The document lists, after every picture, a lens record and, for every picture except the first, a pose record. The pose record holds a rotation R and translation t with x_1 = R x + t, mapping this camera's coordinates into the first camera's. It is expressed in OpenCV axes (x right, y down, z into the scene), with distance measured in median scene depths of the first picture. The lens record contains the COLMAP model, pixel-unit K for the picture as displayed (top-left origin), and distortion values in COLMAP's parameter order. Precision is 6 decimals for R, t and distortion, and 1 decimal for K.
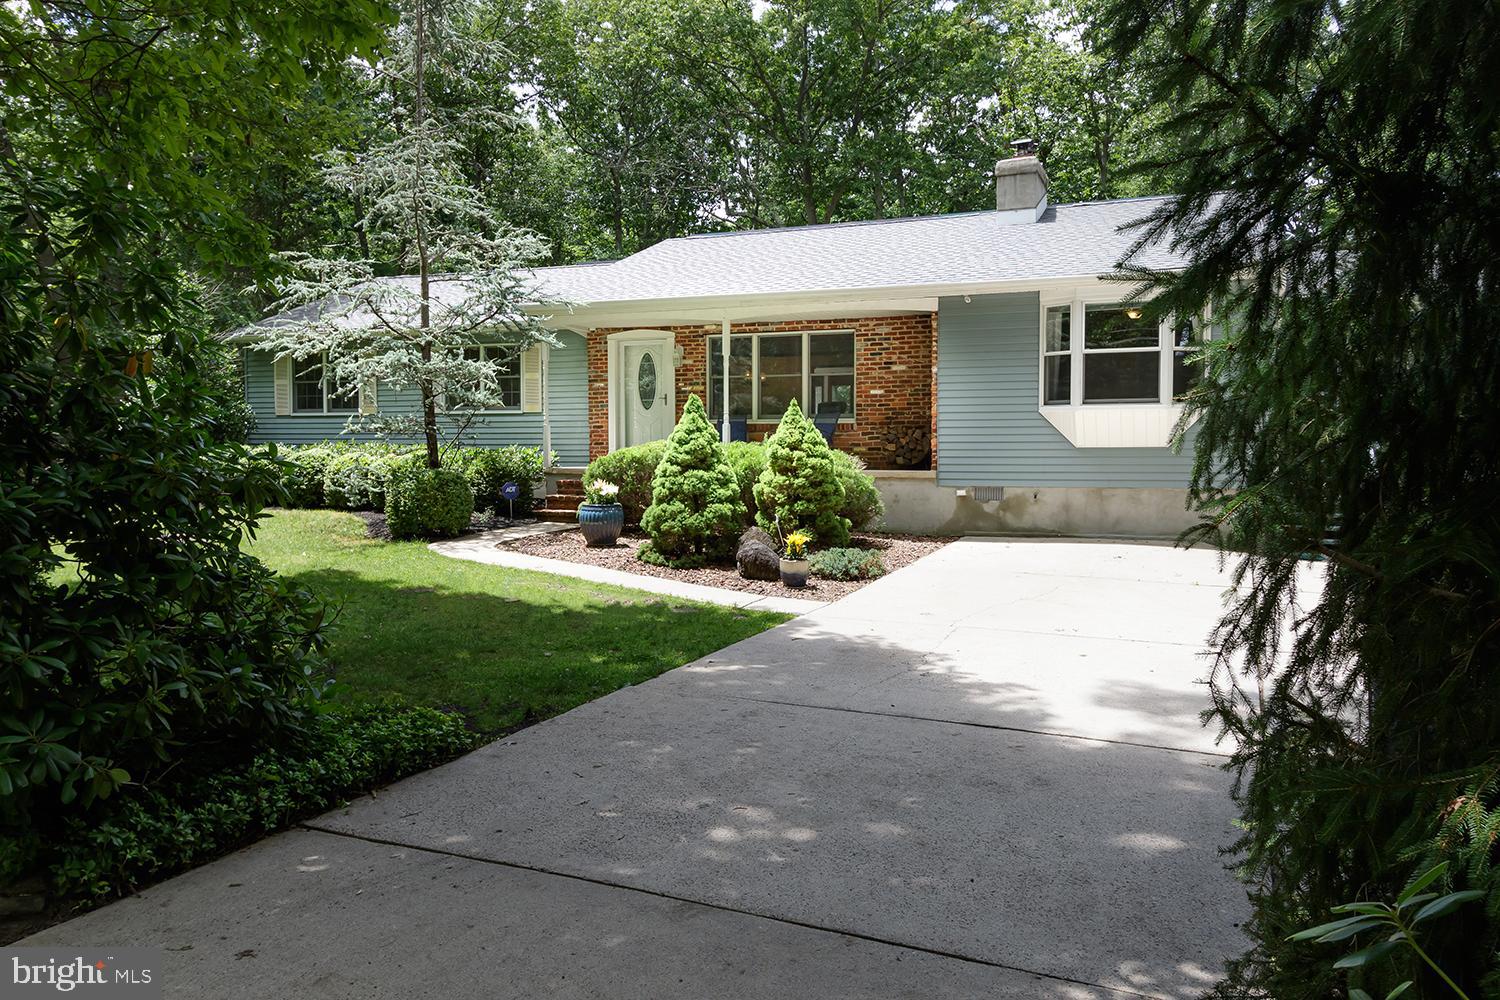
lens RADIAL K [[1080.9, 0, 754.0], [0, 1080.9, 495.9], [0, 0, 1]] dist [0.000440, -0.003743]
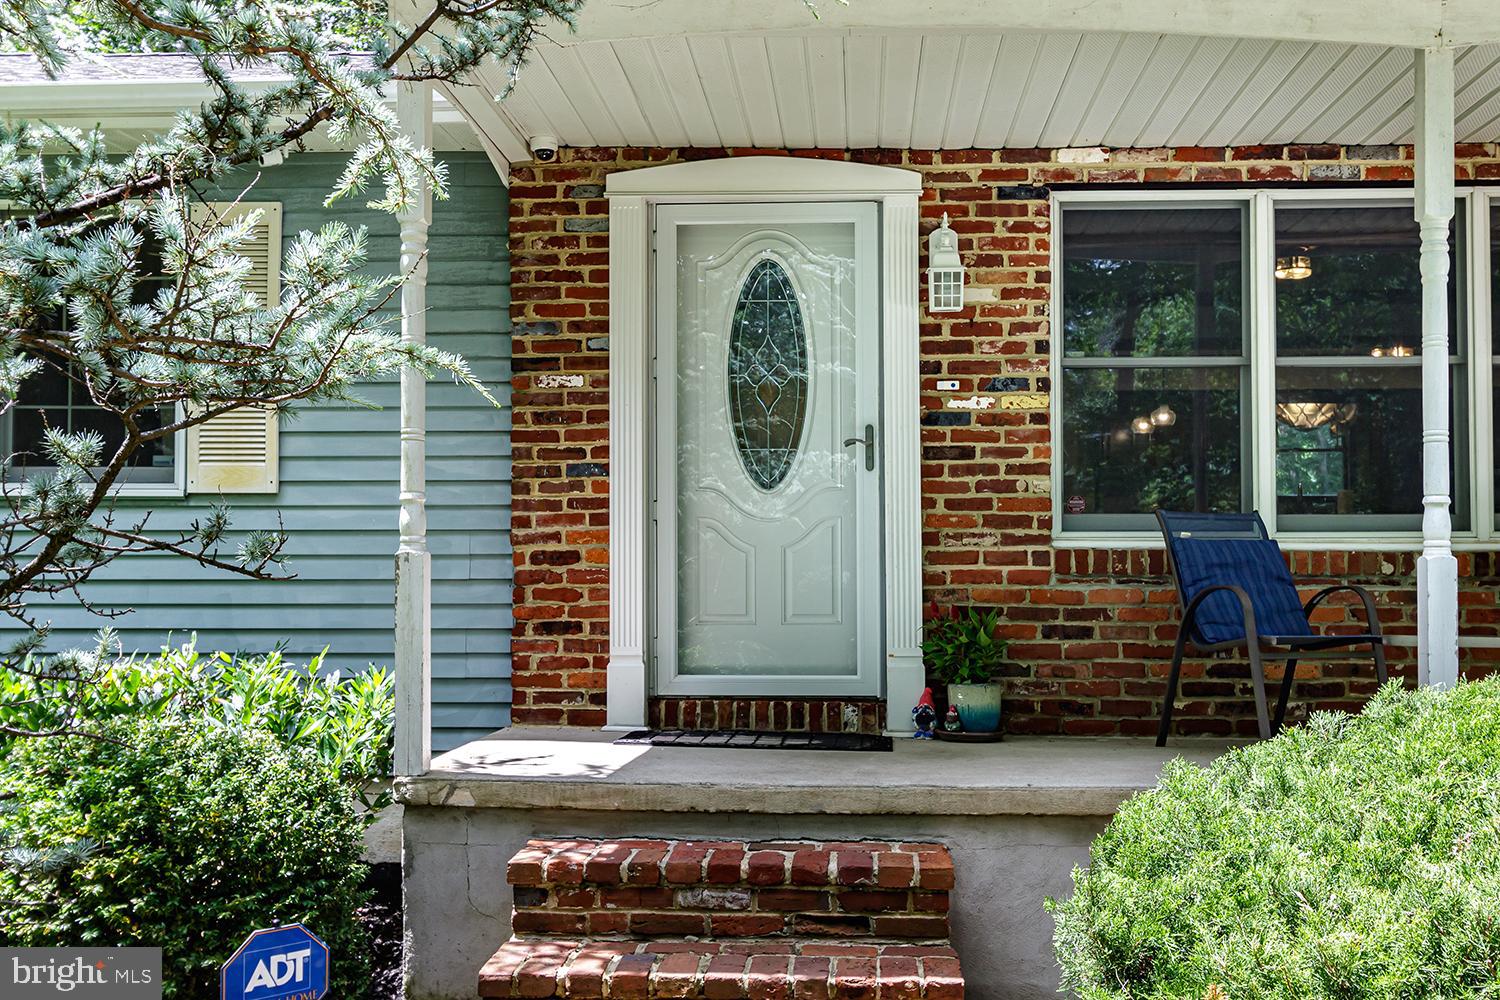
lens RADIAL K [[1529.3, 0, 750.0], [0, 1529.3, 500.0], [0, 0, 1]] dist [-0.000436, 0.000356]
pose [[0.942938, 0.001867, 0.332963, -0.278776], [0.015734, 0.998617, -0.050156, -0.076237], [-0.332596, 0.052533, 0.941605, 0.862548]]
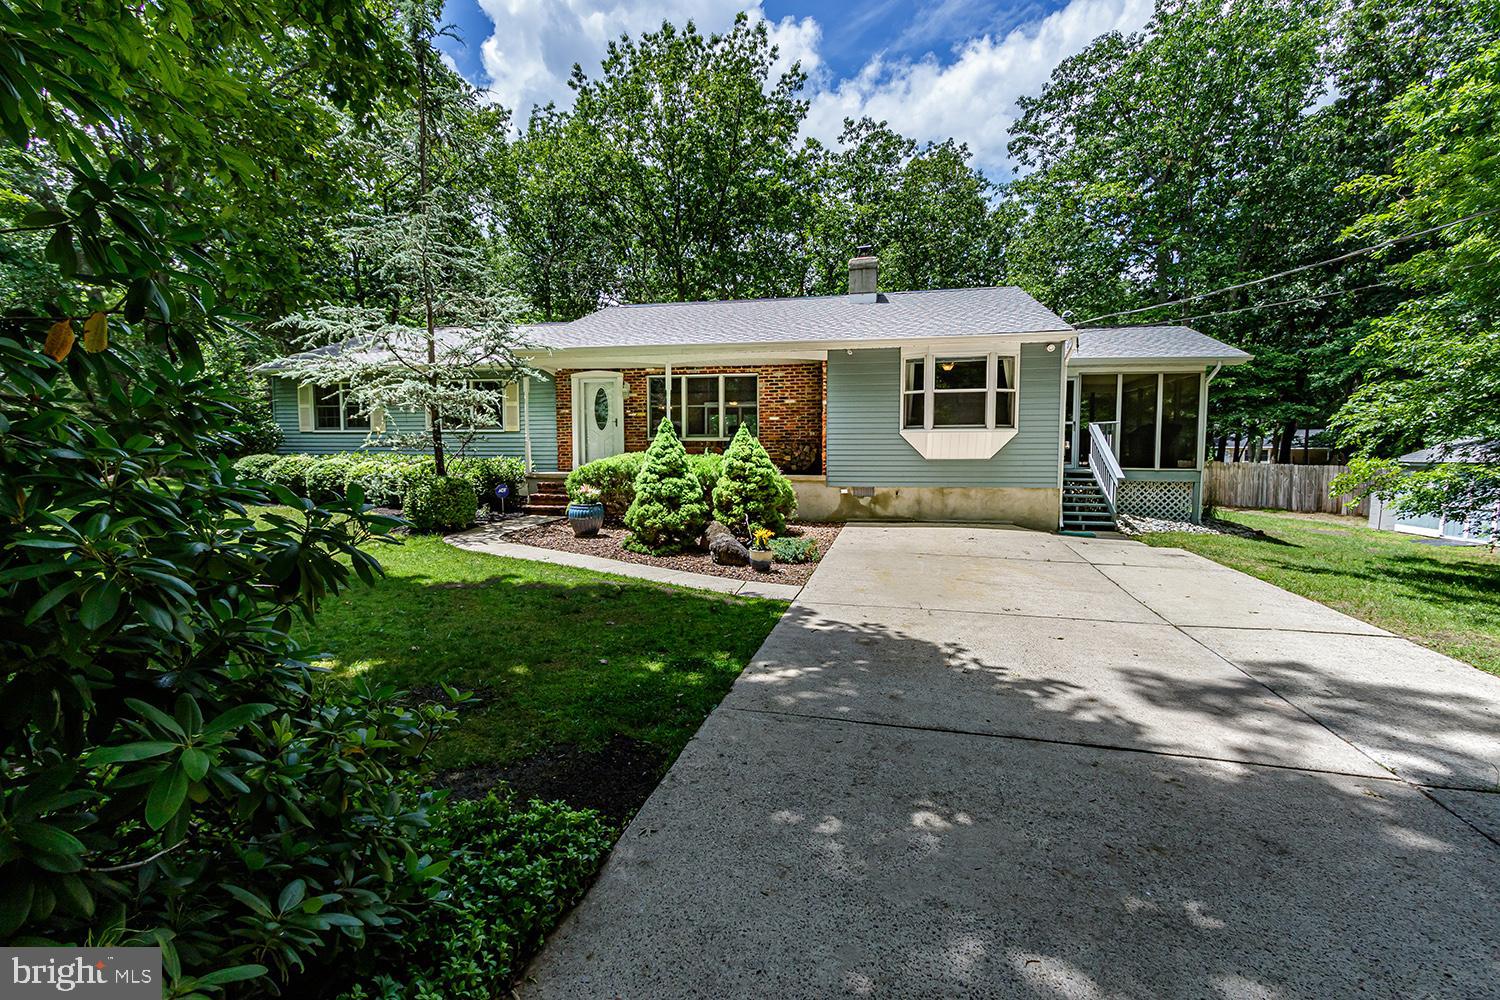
lens RADIAL K [[676.4, 0, 750.0], [0, 676.4, 500.0], [0, 0, 1]] dist [0.004590, 0.000521]
pose [[0.985067, -0.009600, 0.171904, -0.079963], [0.005839, 0.999733, 0.022372, -0.012226], [-0.172073, -0.021034, 0.984860, 0.163282]]
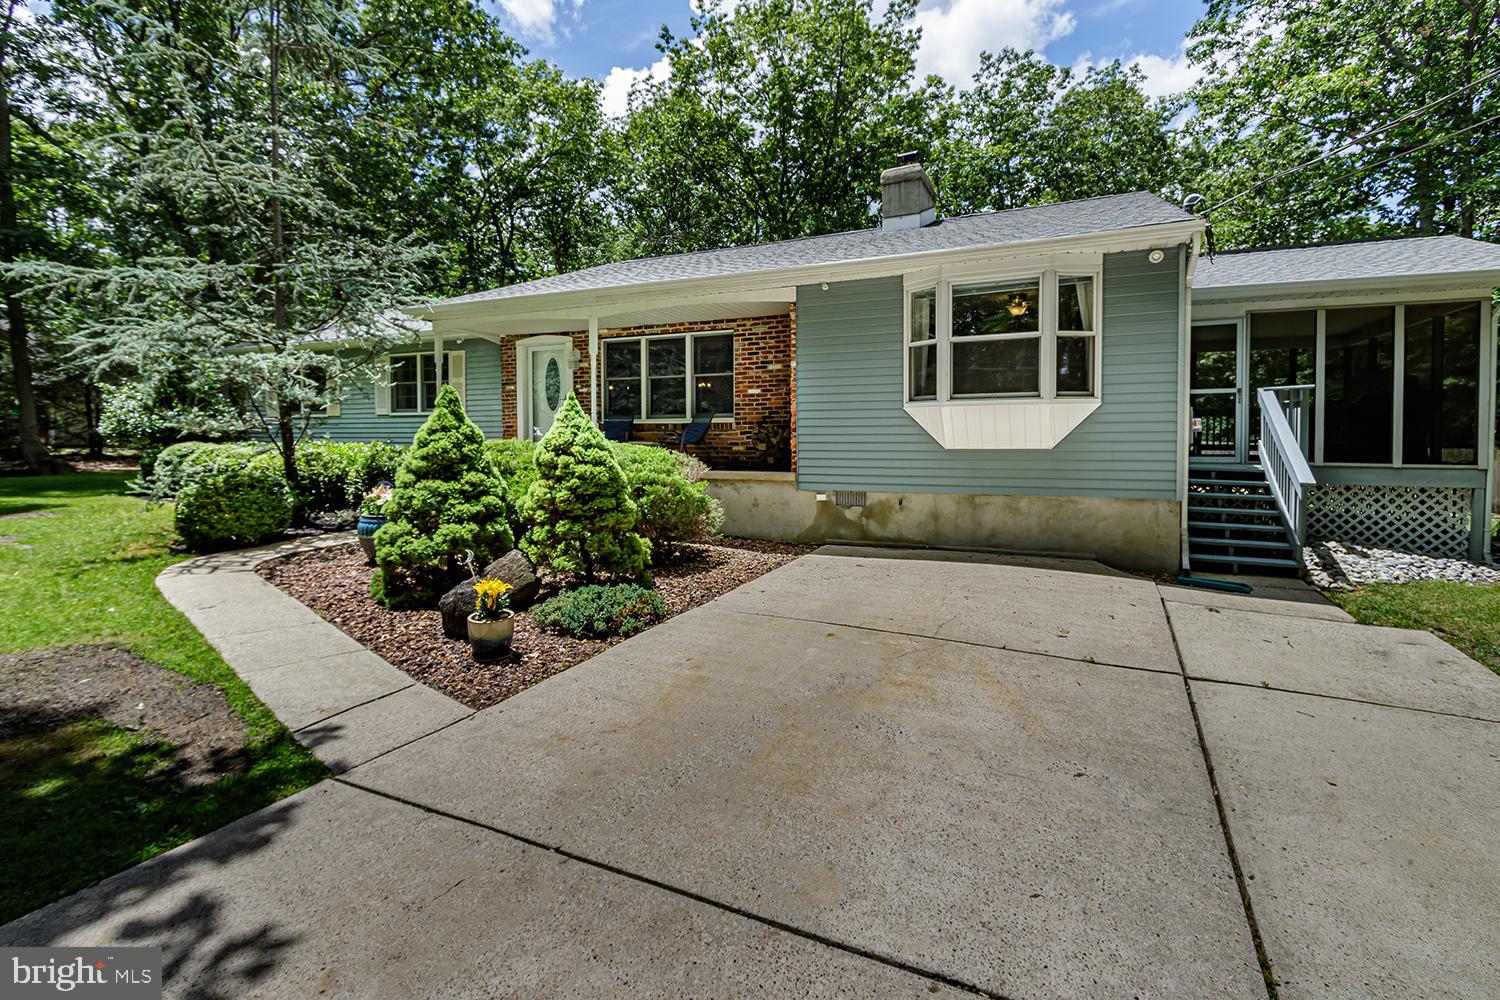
lens RADIAL K [[710.3, 0, 732.5], [0, 710.3, 454.9], [0, 0, 1]] dist [0.001283, -0.000629]
pose [[0.997730, 0.001689, -0.067313, 0.160939], [-0.003416, 0.999667, -0.025562, -0.024003], [0.067247, 0.025734, 0.997404, 0.401138]]
